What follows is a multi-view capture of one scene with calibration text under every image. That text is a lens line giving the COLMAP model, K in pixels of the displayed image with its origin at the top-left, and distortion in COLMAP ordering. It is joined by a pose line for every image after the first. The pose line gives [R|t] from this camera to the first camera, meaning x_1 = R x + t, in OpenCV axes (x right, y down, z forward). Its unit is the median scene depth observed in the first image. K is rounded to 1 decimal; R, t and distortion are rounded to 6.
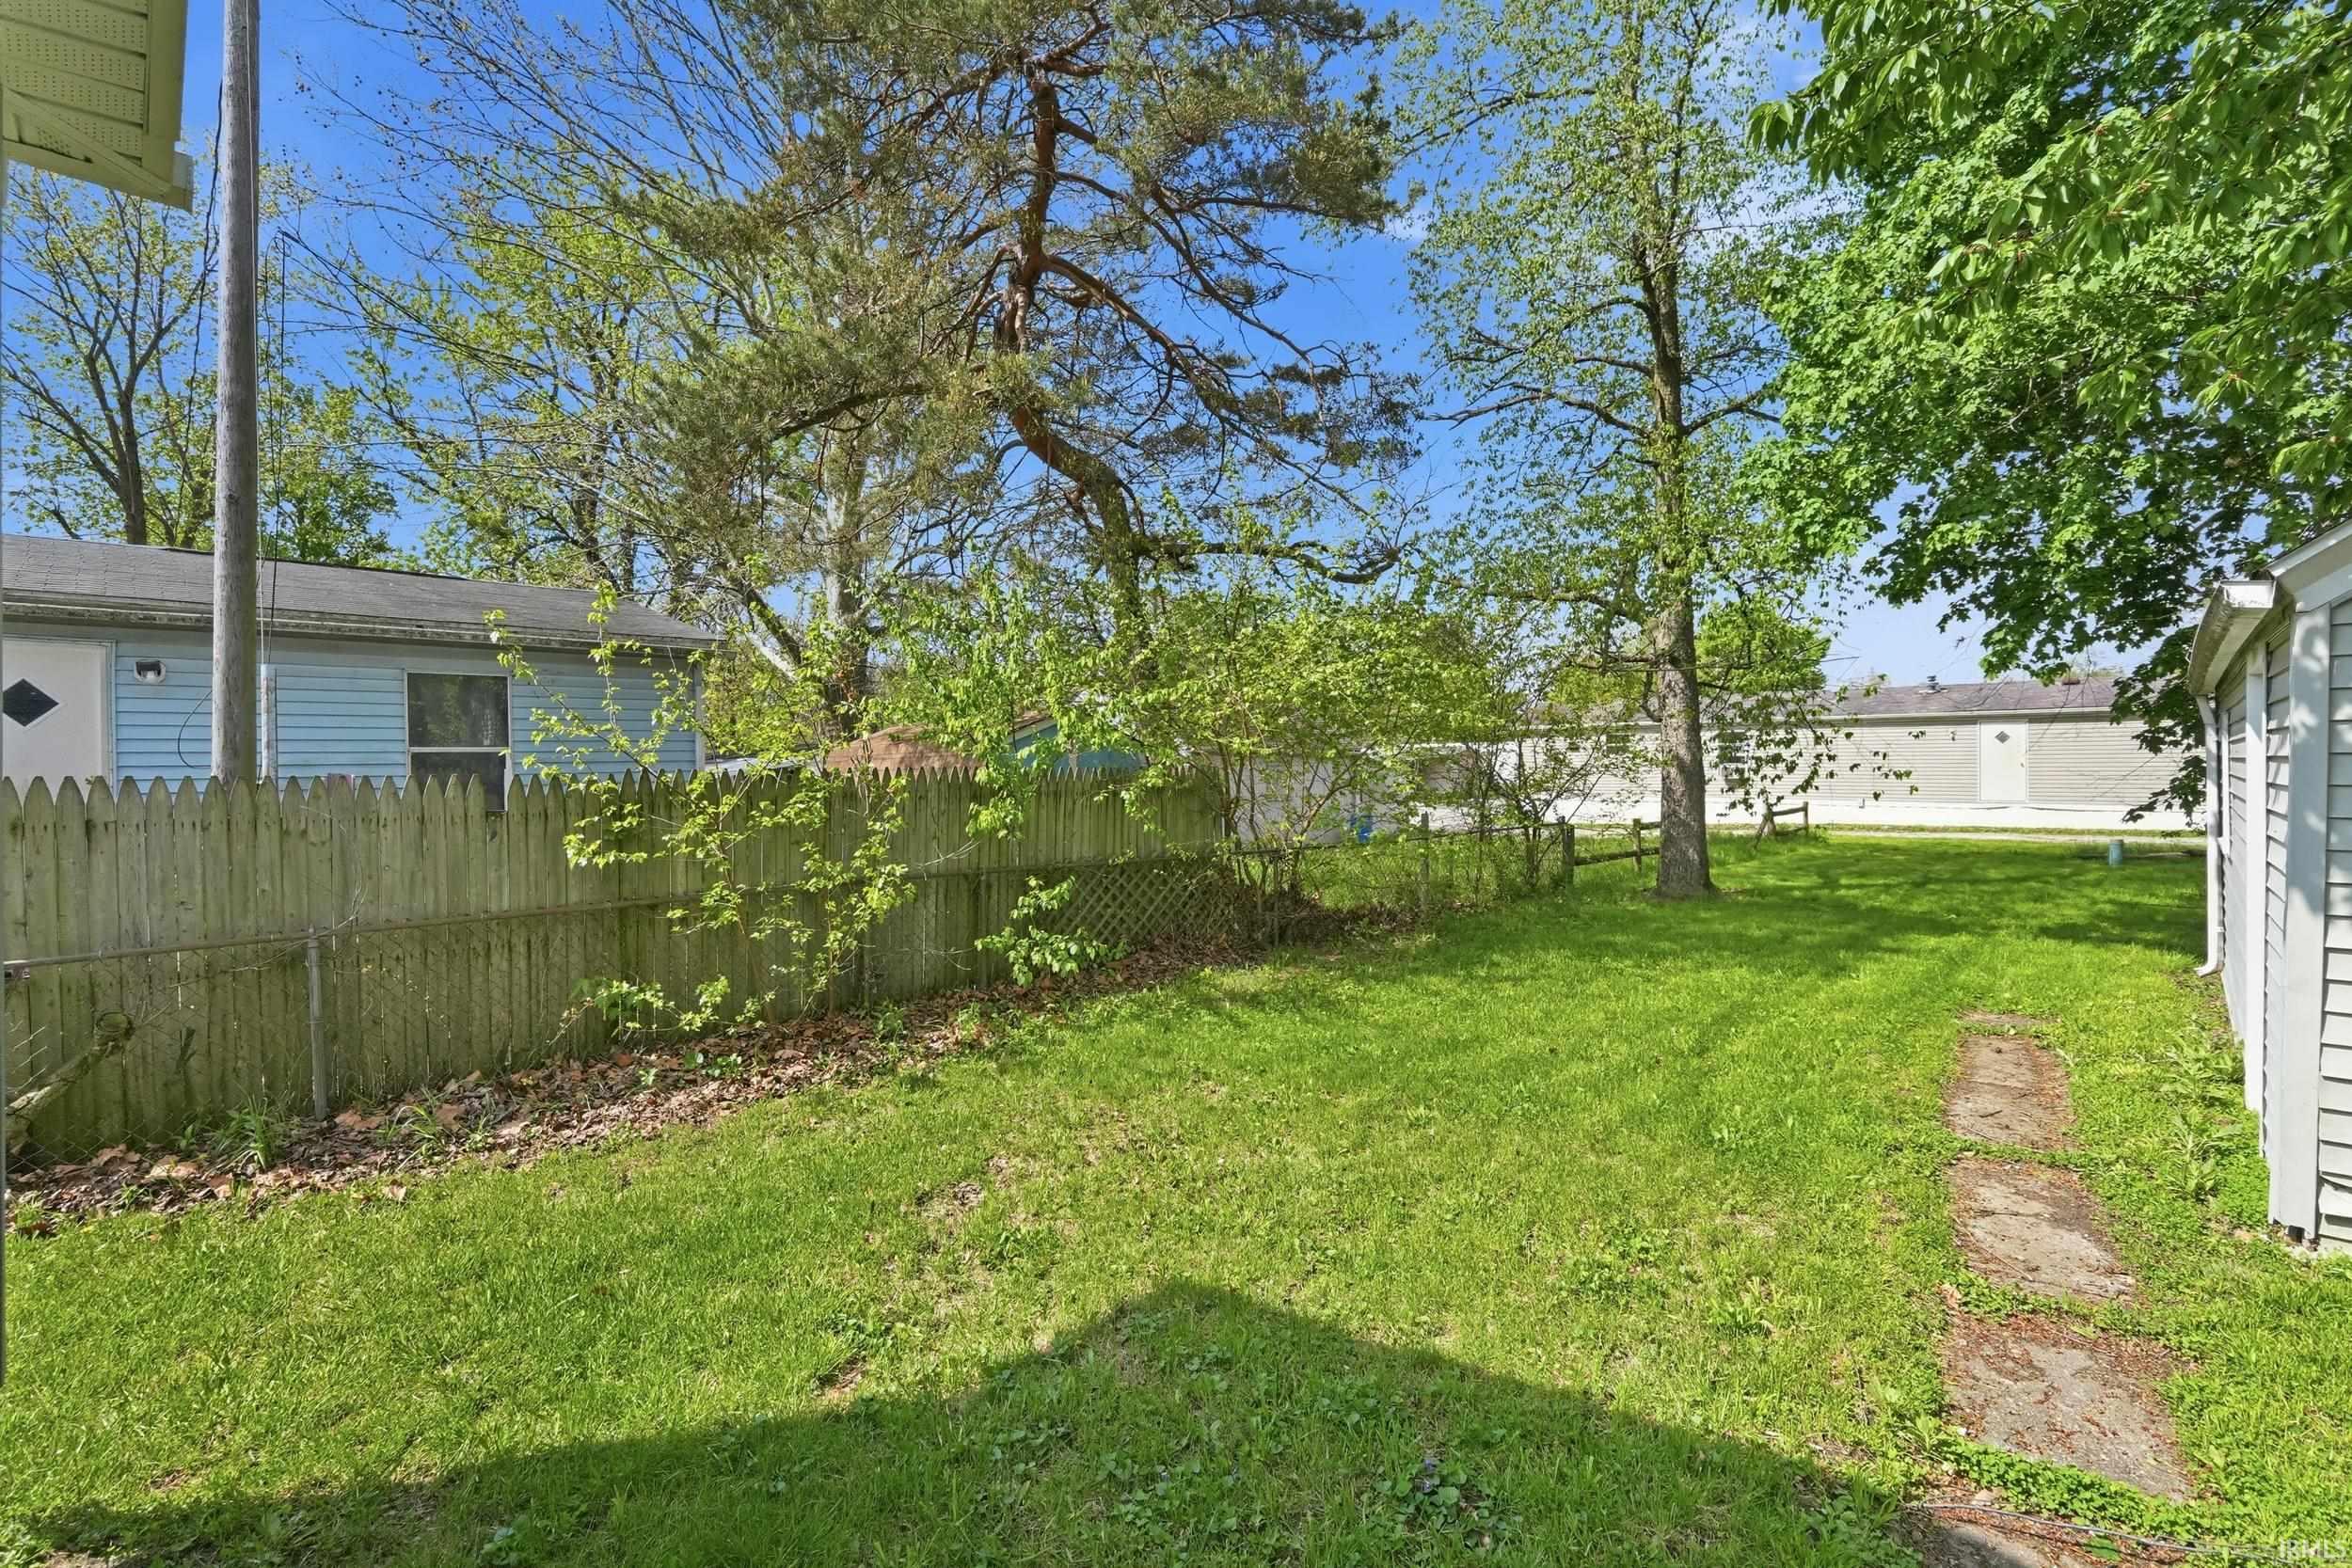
lens RADIAL K [[1026.5, 0, 1172.5], [0, 1026.5, 775.5], [0, 0, 1]] dist [0.000731, -0.000067]
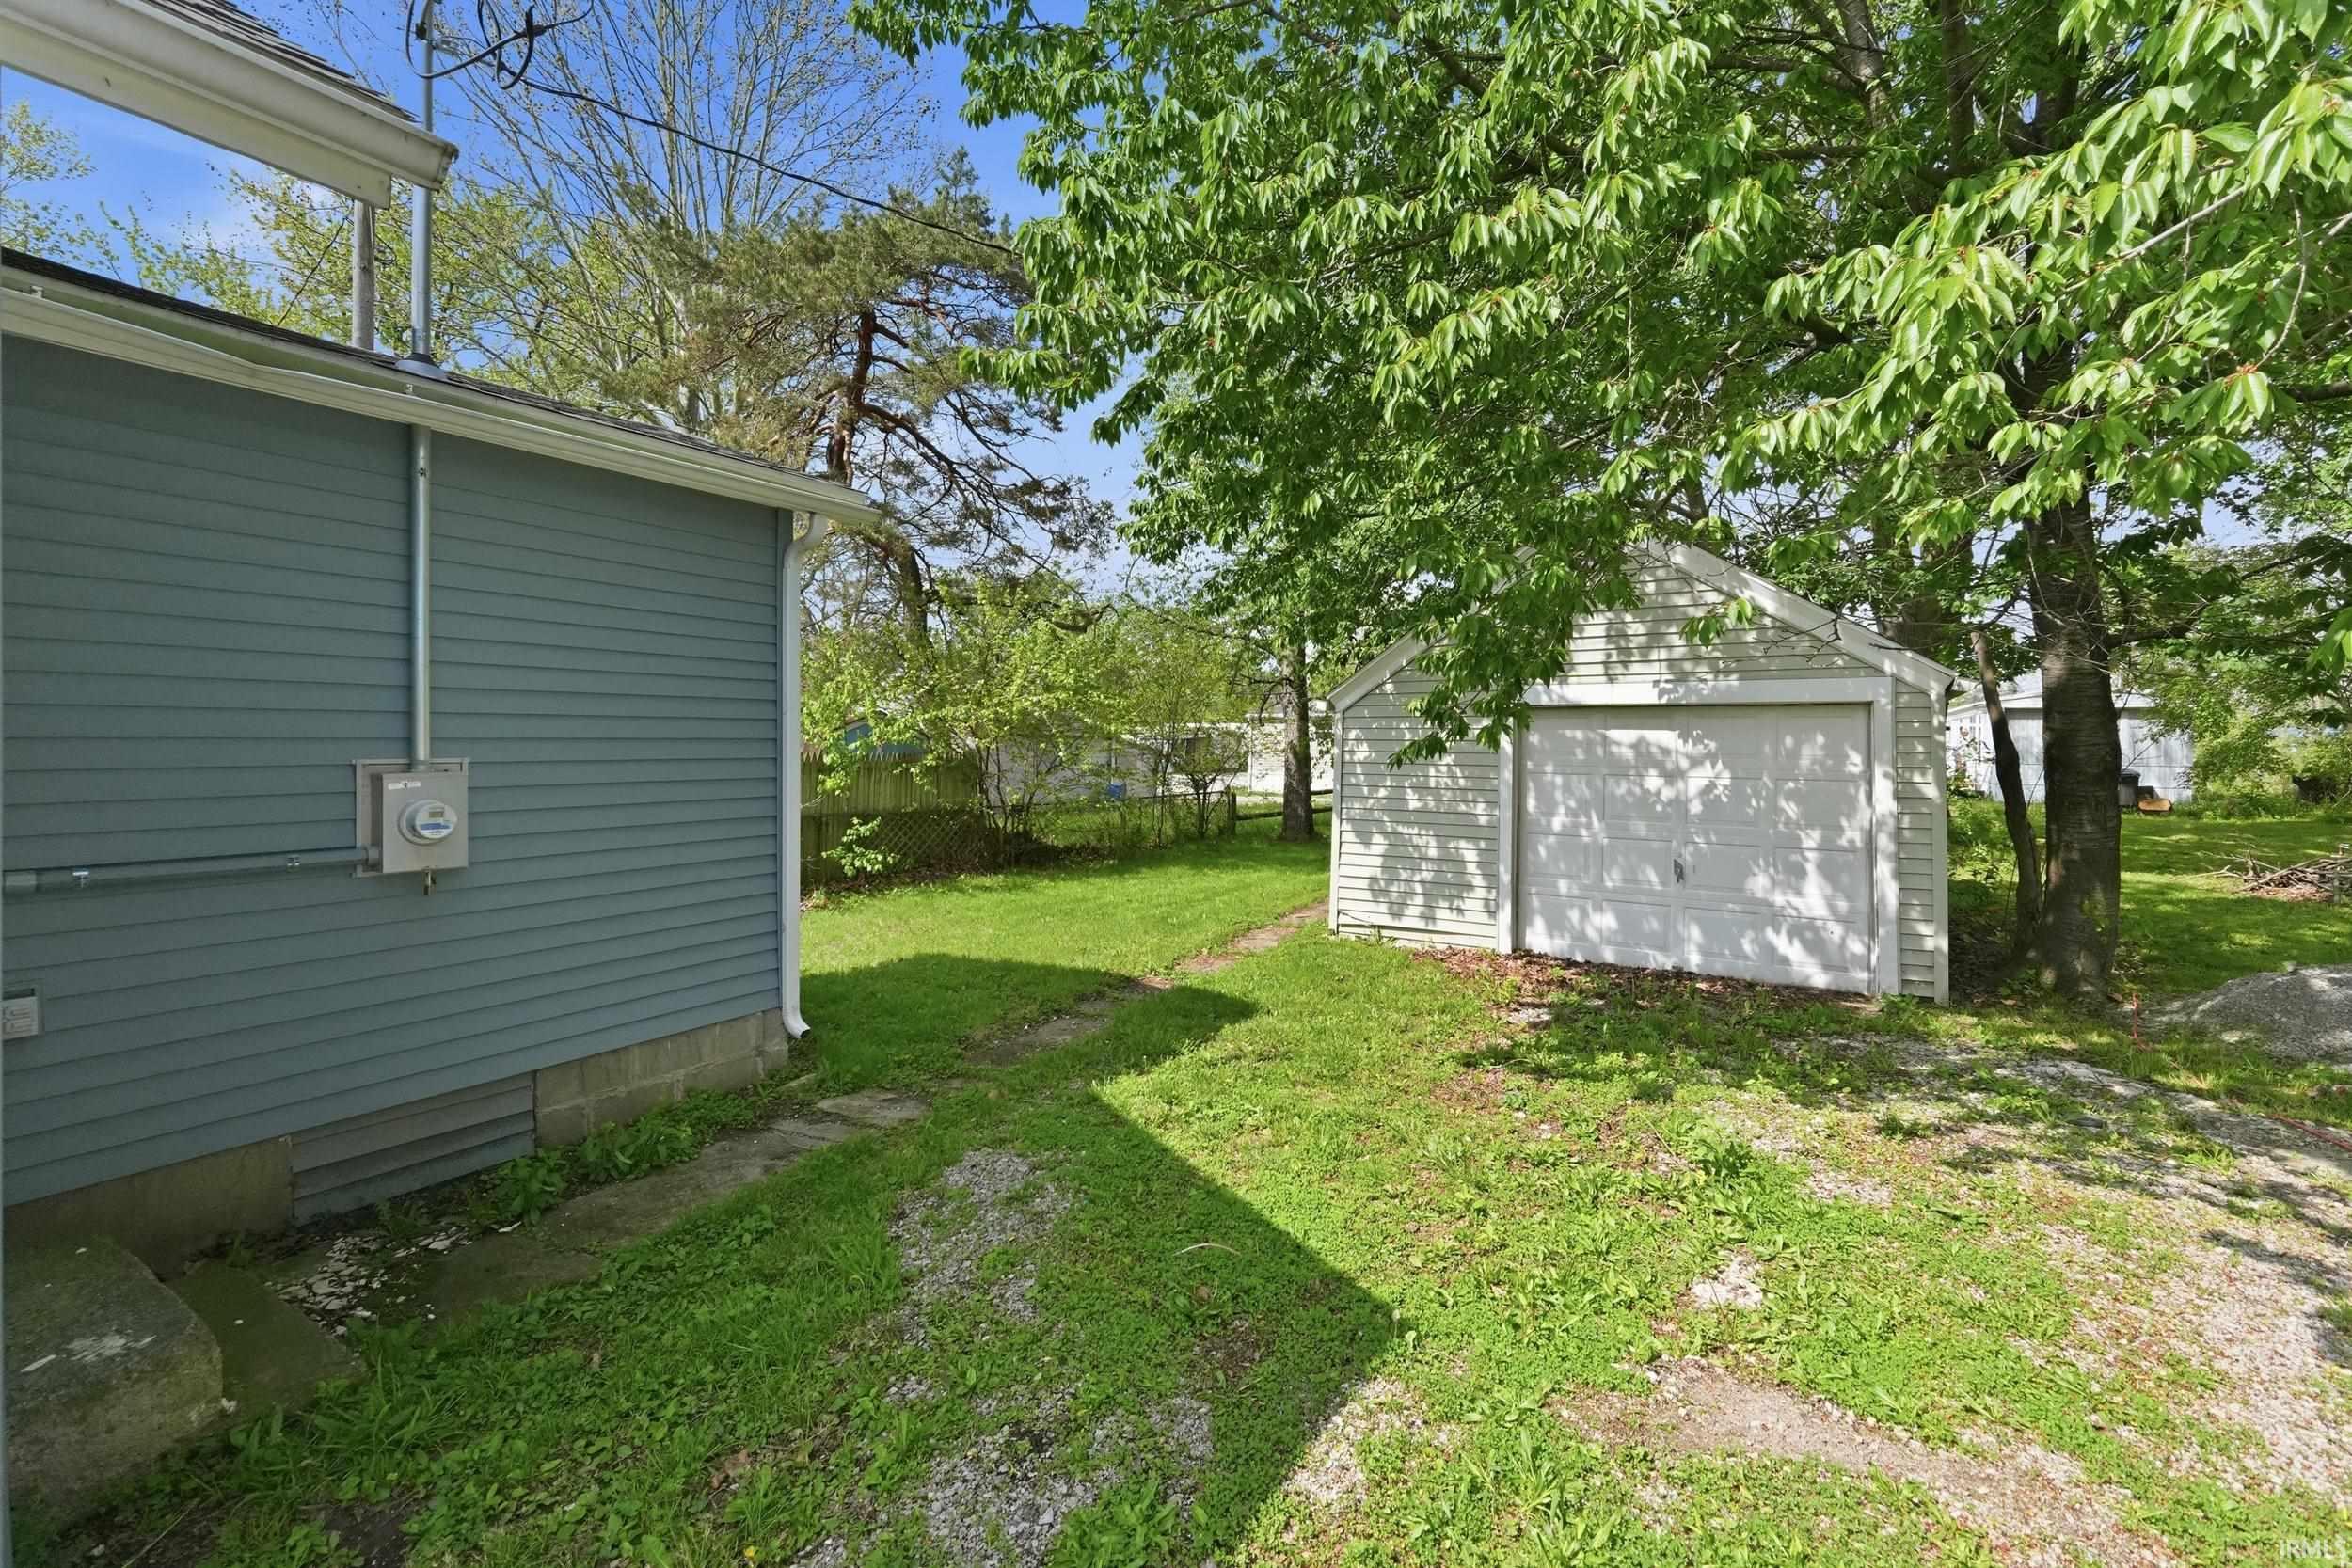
lens RADIAL K [[1026.5, 0, 1181.2], [0, 1026.5, 742.6], [0, 0, 1]] dist [0.000731, -0.000067]
pose [[0.979529, 0.015383, 0.200713, 0.042266], [-0.014395, 0.999876, -0.006384, -0.019682], [-0.200786, 0.003364, 0.979629, -0.657664]]
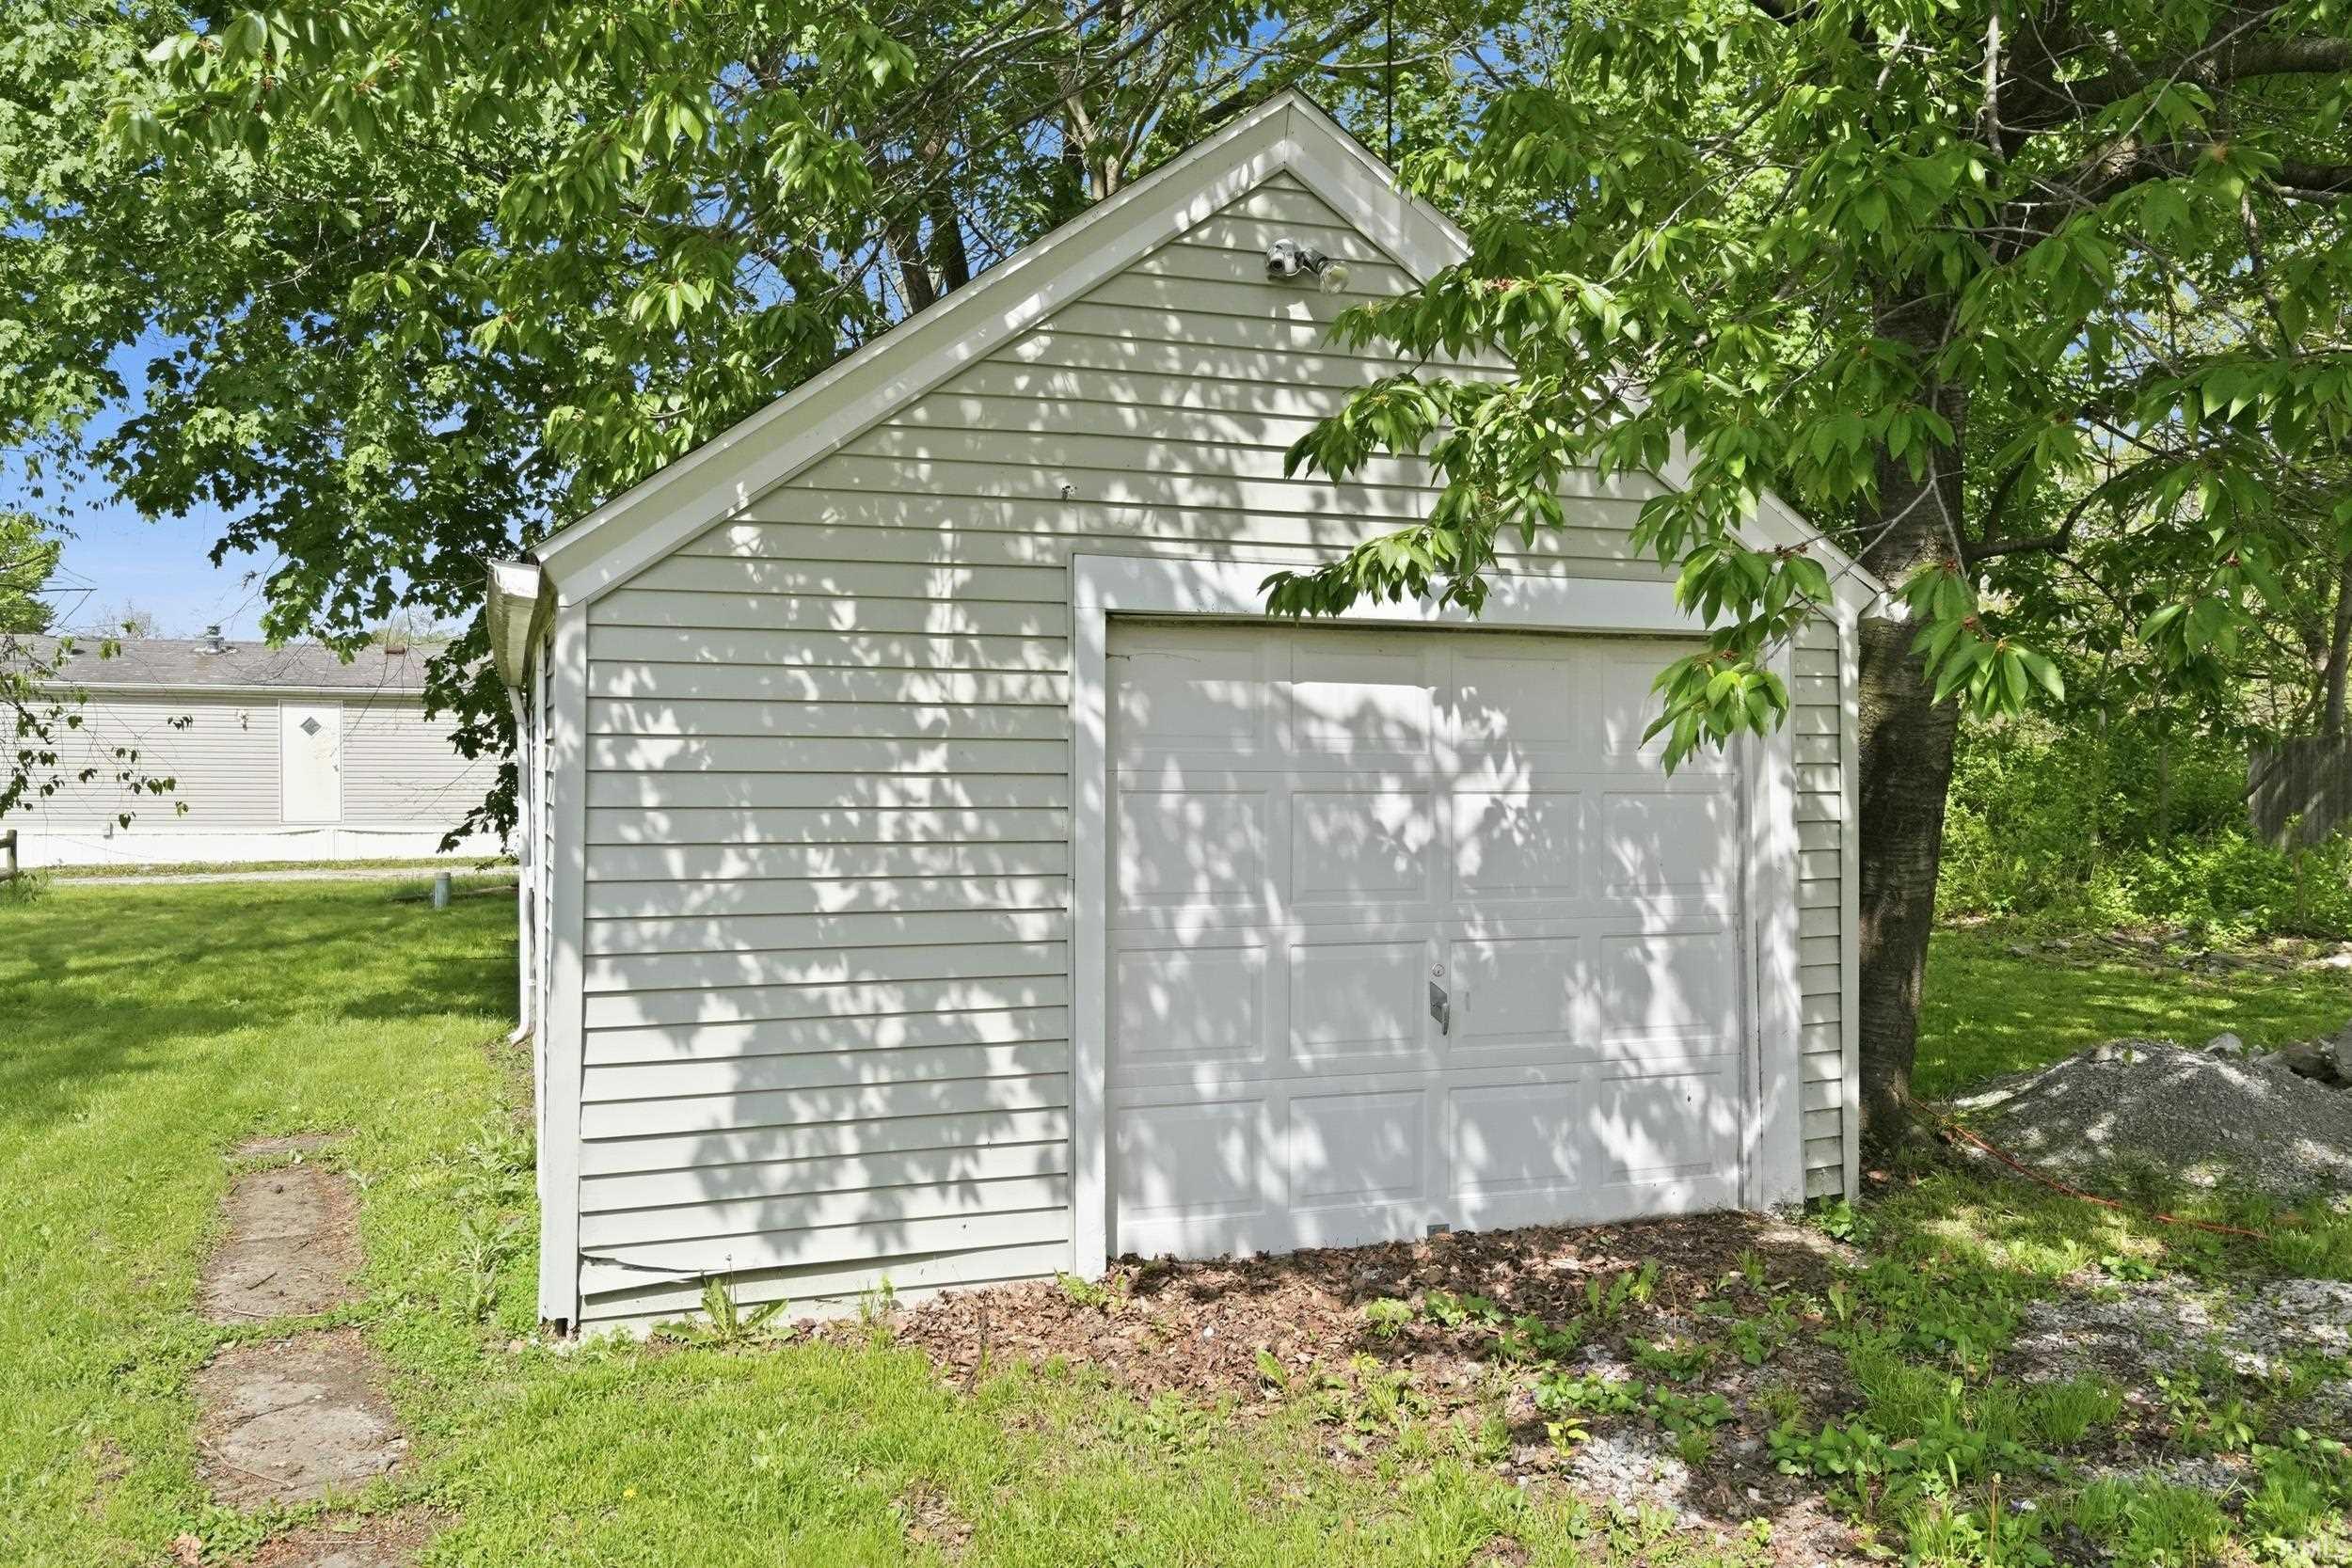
lens RADIAL K [[1801.6, 0, 1160.9], [0, 1801.6, 804.7], [0, 0, 1]] dist [0.008381, -0.001746]
pose [[0.439141, -0.010529, 0.898356, -0.017651], [-0.001293, 0.999923, 0.012351, -0.005143], [-0.898417, -0.006586, 0.439094, -0.046032]]
